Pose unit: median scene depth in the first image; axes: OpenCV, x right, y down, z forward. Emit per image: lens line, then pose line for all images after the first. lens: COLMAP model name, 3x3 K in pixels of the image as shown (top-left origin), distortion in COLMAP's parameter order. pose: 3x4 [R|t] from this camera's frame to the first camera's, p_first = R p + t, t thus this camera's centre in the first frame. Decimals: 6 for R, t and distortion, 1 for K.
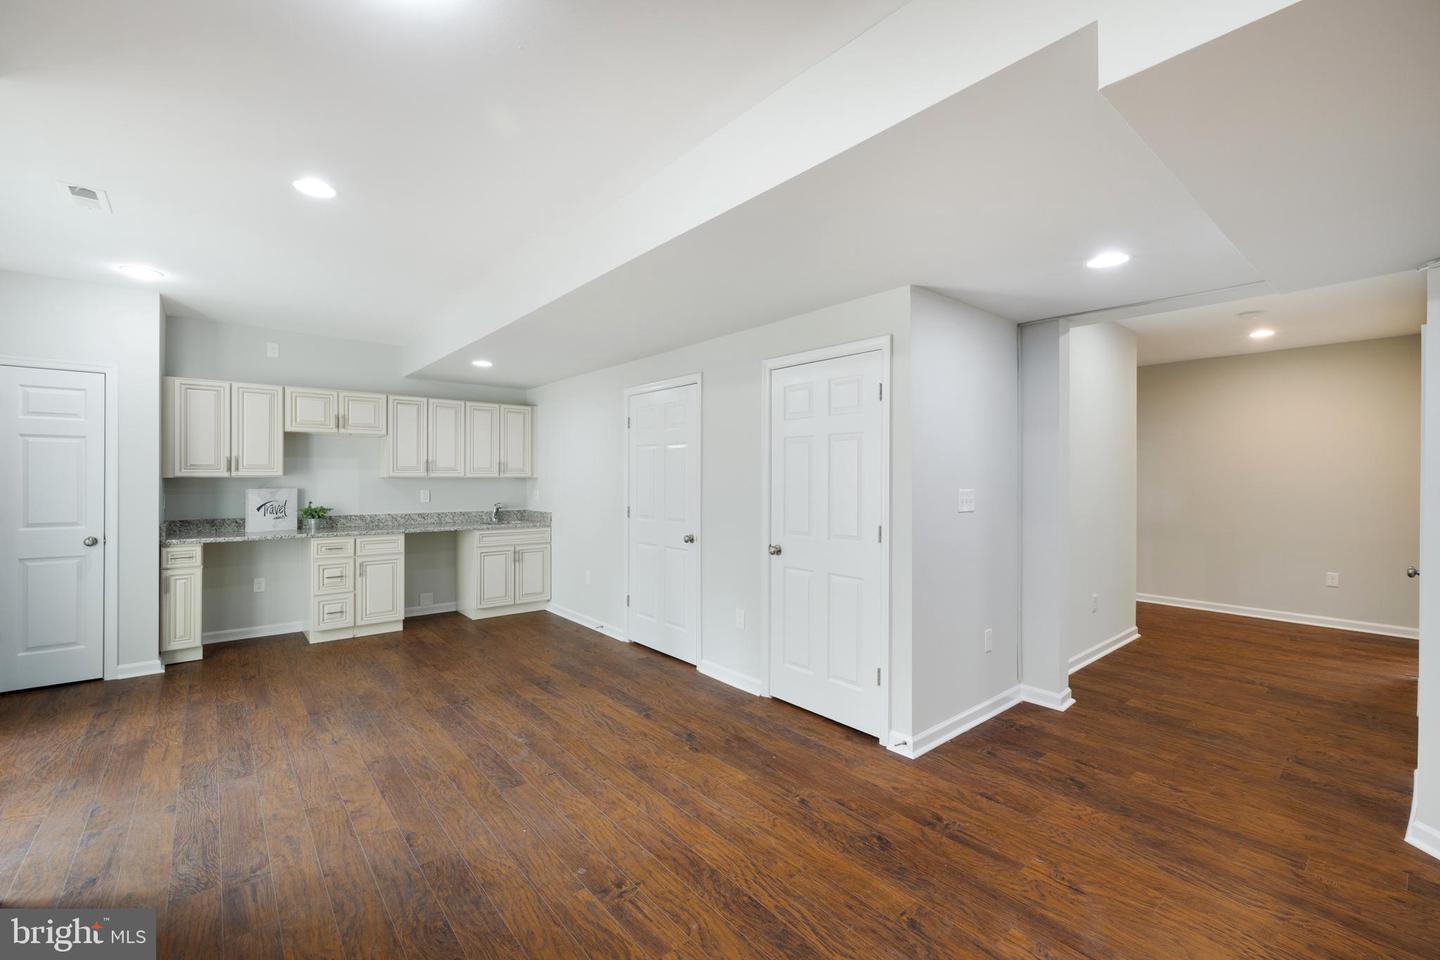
lens RADIAL K [[604.6, 0, 723.9], [0, 604.6, 477.6], [0, 0, 1]] dist [0.000155, 0.000396]
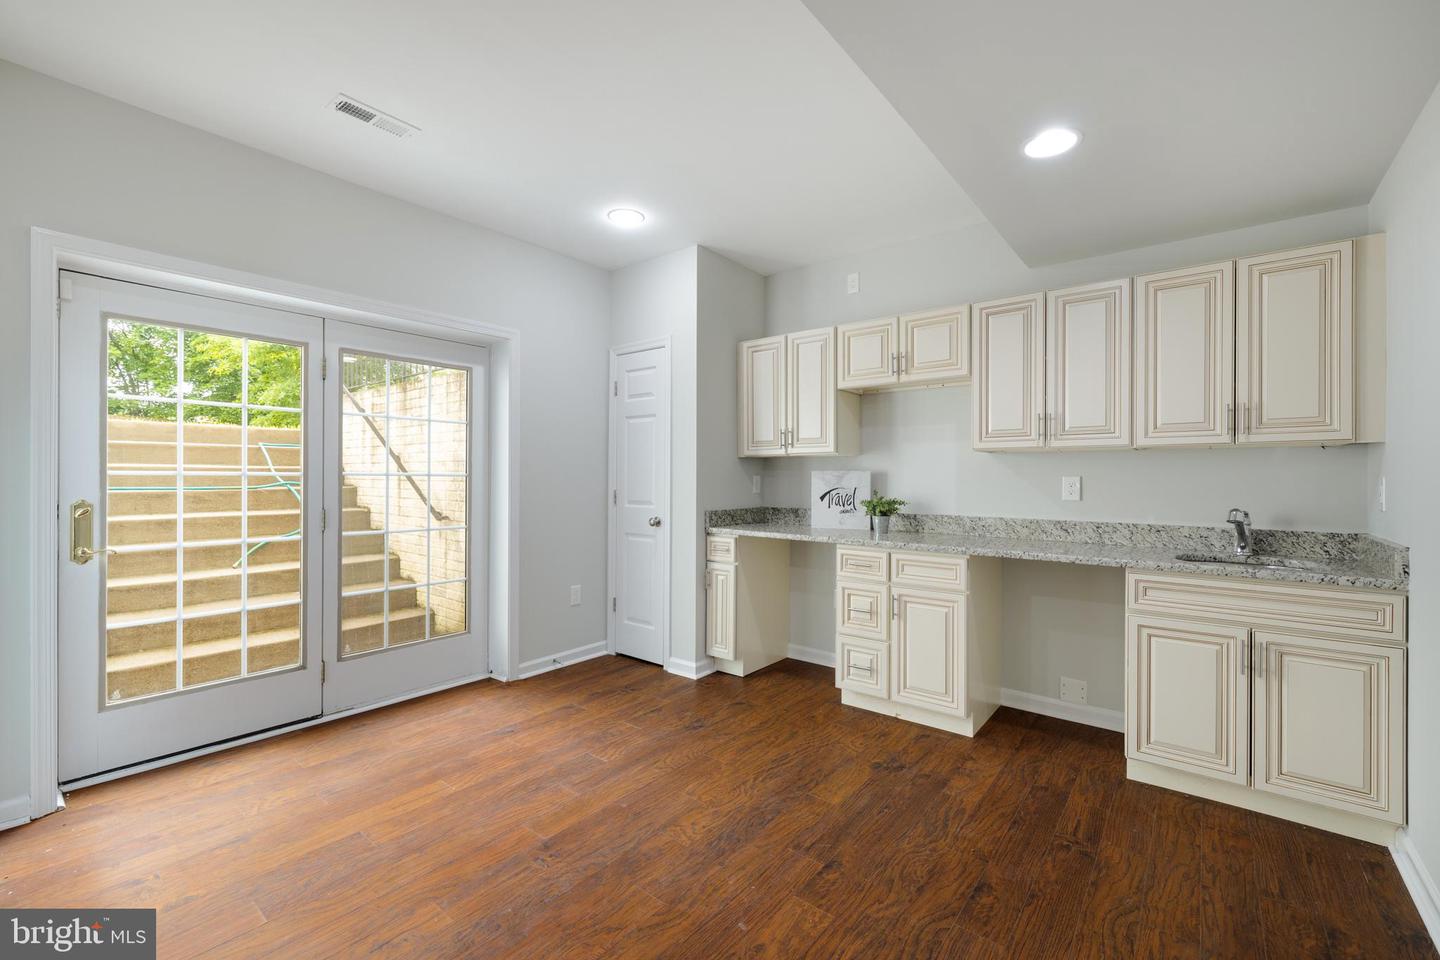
lens RADIAL K [[604.6, 0, 723.9], [0, 604.6, 477.6], [0, 0, 1]] dist [0.000155, 0.000396]
pose [[0.188864, -0.002262, -0.982001, -0.057225], [-0.005198, 0.999981, -0.003304, 0.029804], [0.981990, 0.005729, 0.188848, 0.736039]]
